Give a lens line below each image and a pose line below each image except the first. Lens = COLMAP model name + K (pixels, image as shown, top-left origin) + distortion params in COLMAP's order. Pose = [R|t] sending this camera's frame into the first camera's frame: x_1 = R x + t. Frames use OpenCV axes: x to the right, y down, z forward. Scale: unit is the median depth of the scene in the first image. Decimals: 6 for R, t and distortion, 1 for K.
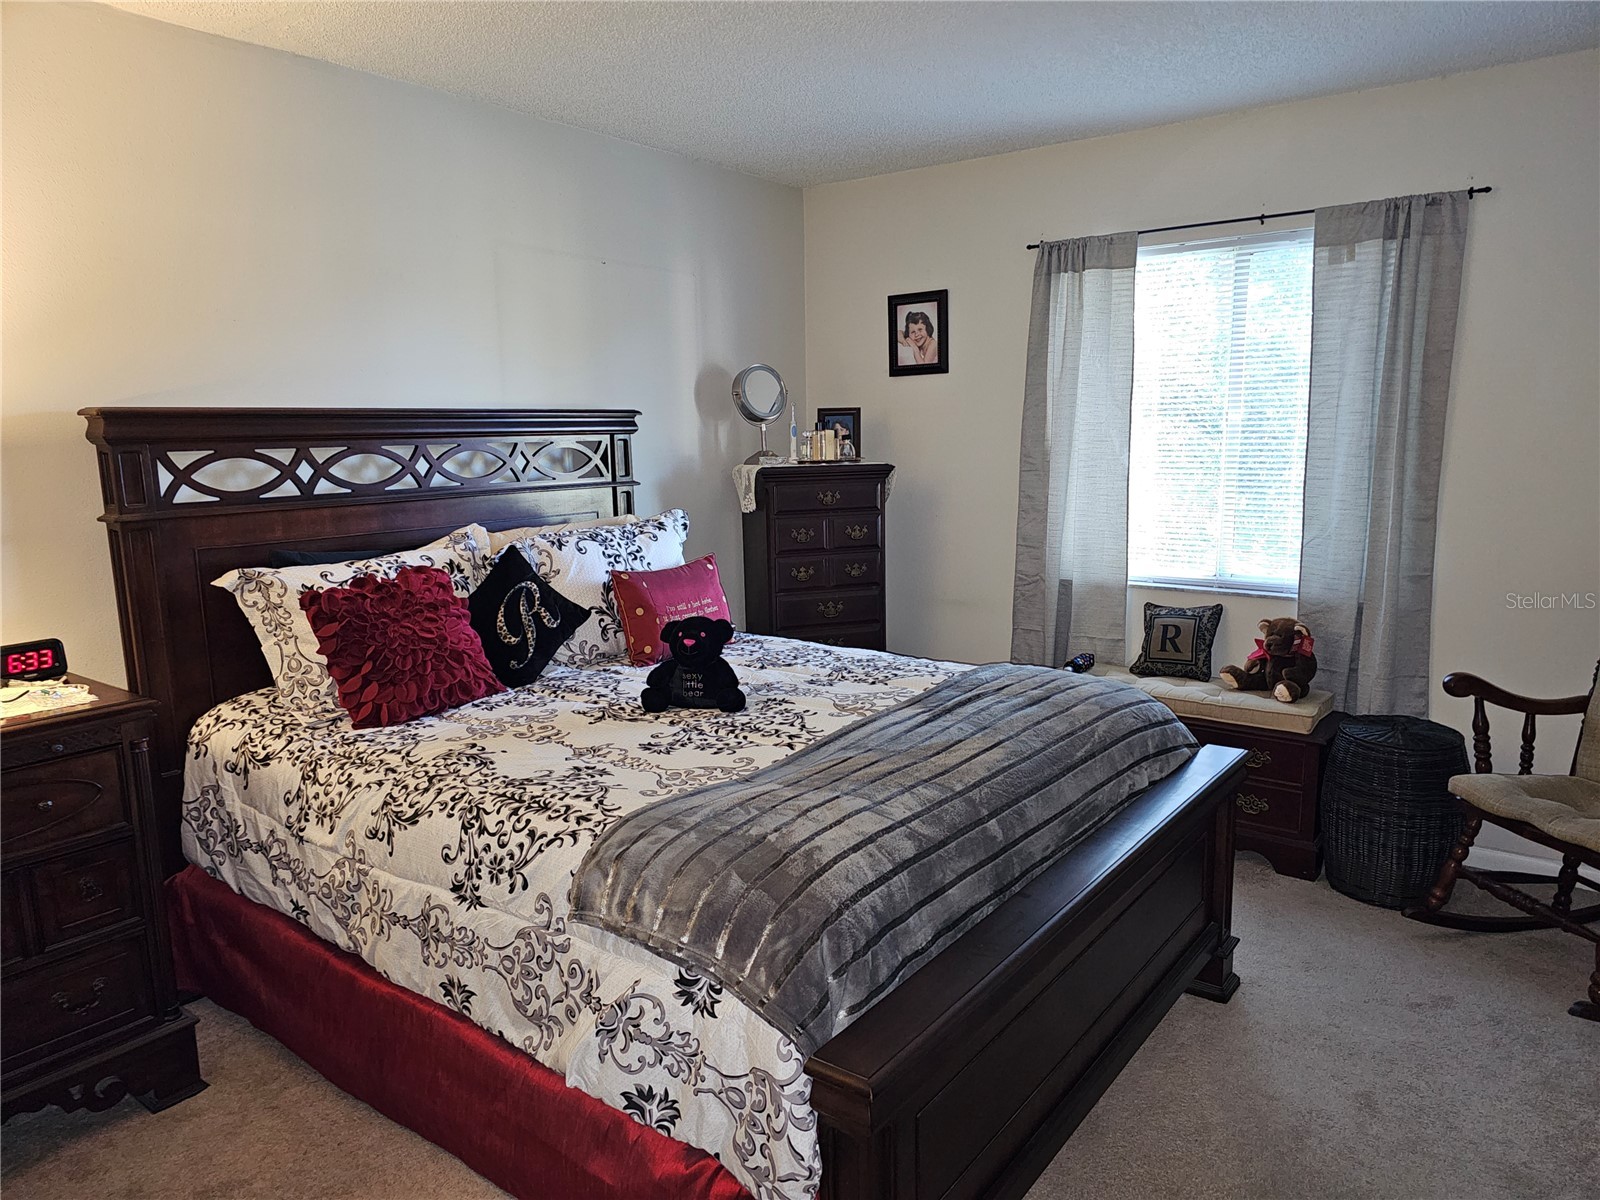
lens RADIAL K [[1059.7, 0, 805.9], [0, 1059.7, 596.9], [0, 0, 1]] dist [0.031504, -0.047483]
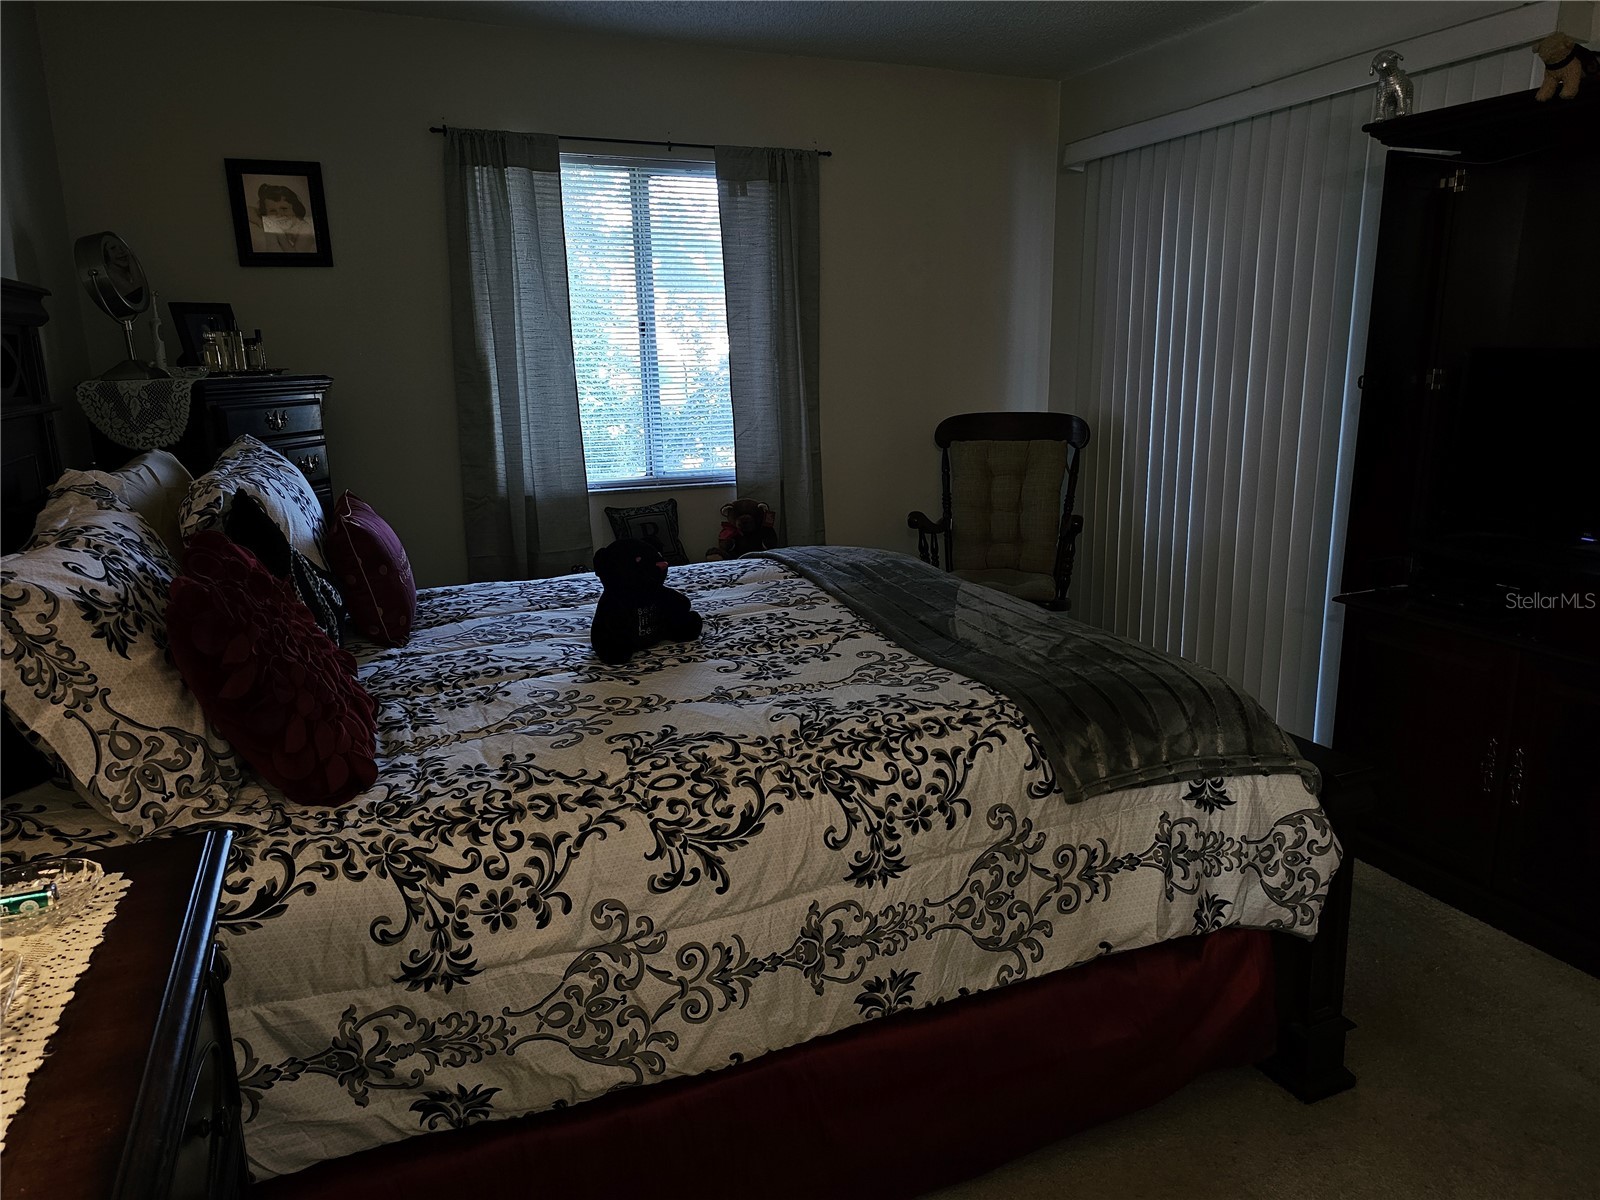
lens RADIAL K [[1059.7, 0, 805.9], [0, 1059.7, 596.9], [0, 0, 1]] dist [0.031504, -0.047483]
pose [[0.490909, -0.184399, 0.851473, -0.766661], [0.146711, 0.980884, 0.127840, -0.021049], [-0.858769, 0.062163, 0.508578, 0.493808]]
